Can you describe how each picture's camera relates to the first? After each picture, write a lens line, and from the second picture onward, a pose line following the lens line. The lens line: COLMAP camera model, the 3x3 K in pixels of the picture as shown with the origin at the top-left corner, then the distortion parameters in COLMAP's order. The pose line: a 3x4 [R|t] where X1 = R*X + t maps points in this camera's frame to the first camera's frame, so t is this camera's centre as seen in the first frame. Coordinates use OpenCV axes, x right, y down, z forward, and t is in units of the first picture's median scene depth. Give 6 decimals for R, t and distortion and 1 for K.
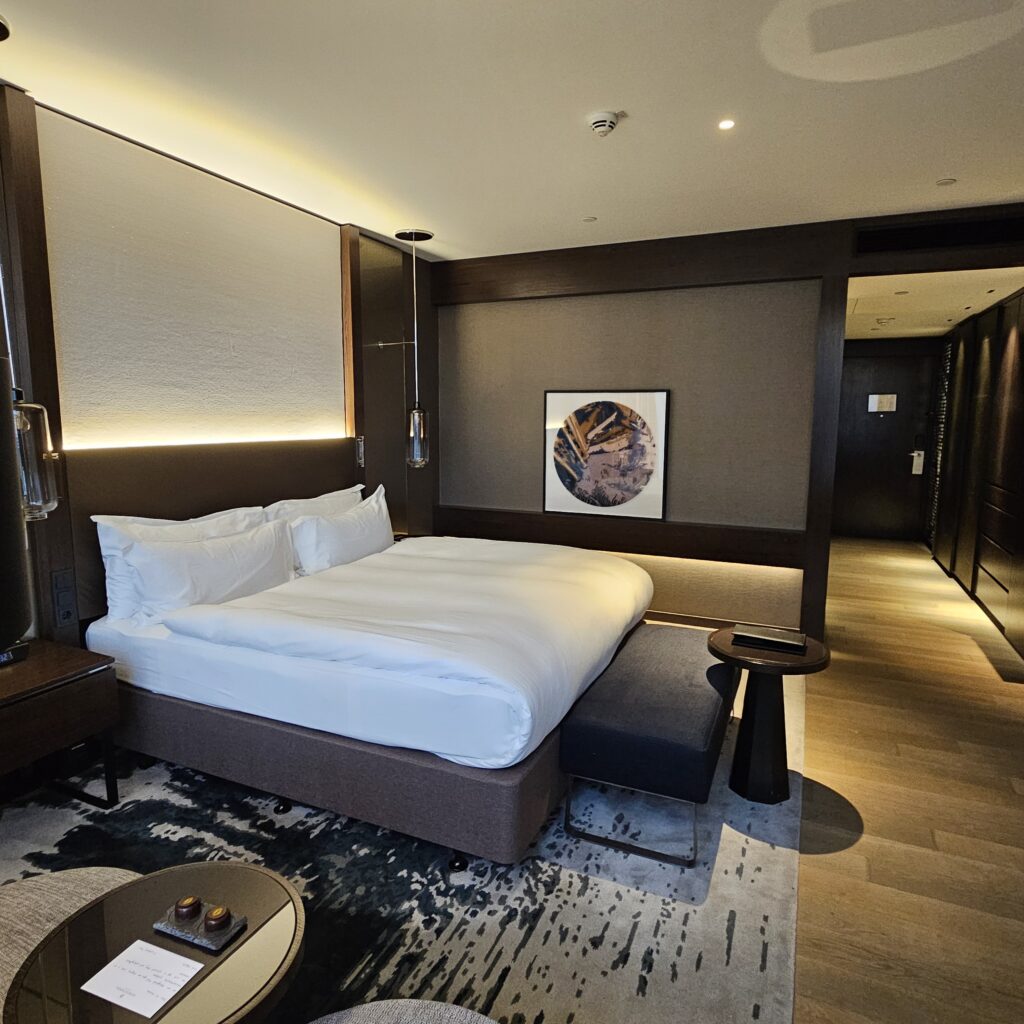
lens RADIAL K [[665.4, 0, 512.0], [0, 665.4, 512.0], [0, 0, 1]] dist [-0.000565, 0.000214]
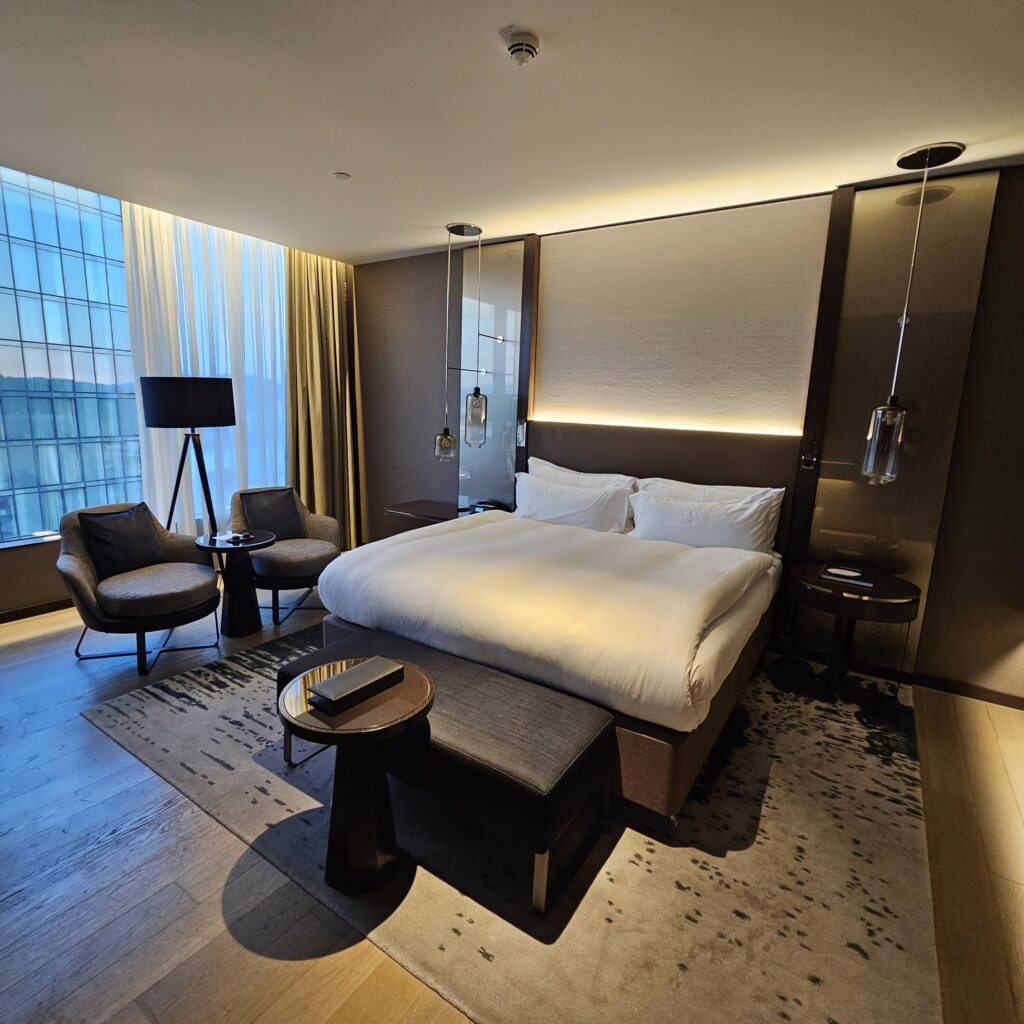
lens RADIAL K [[566.3, 0, 512.0], [0, 566.3, 512.0], [0, 0, 1]] dist [0.001853, 0.000414]
pose [[-0.161546, 0.176621, -0.970932, 1.038902], [-0.175460, 0.963038, 0.204379, -0.179745], [0.971142, 0.203376, -0.124585, 1.317727]]
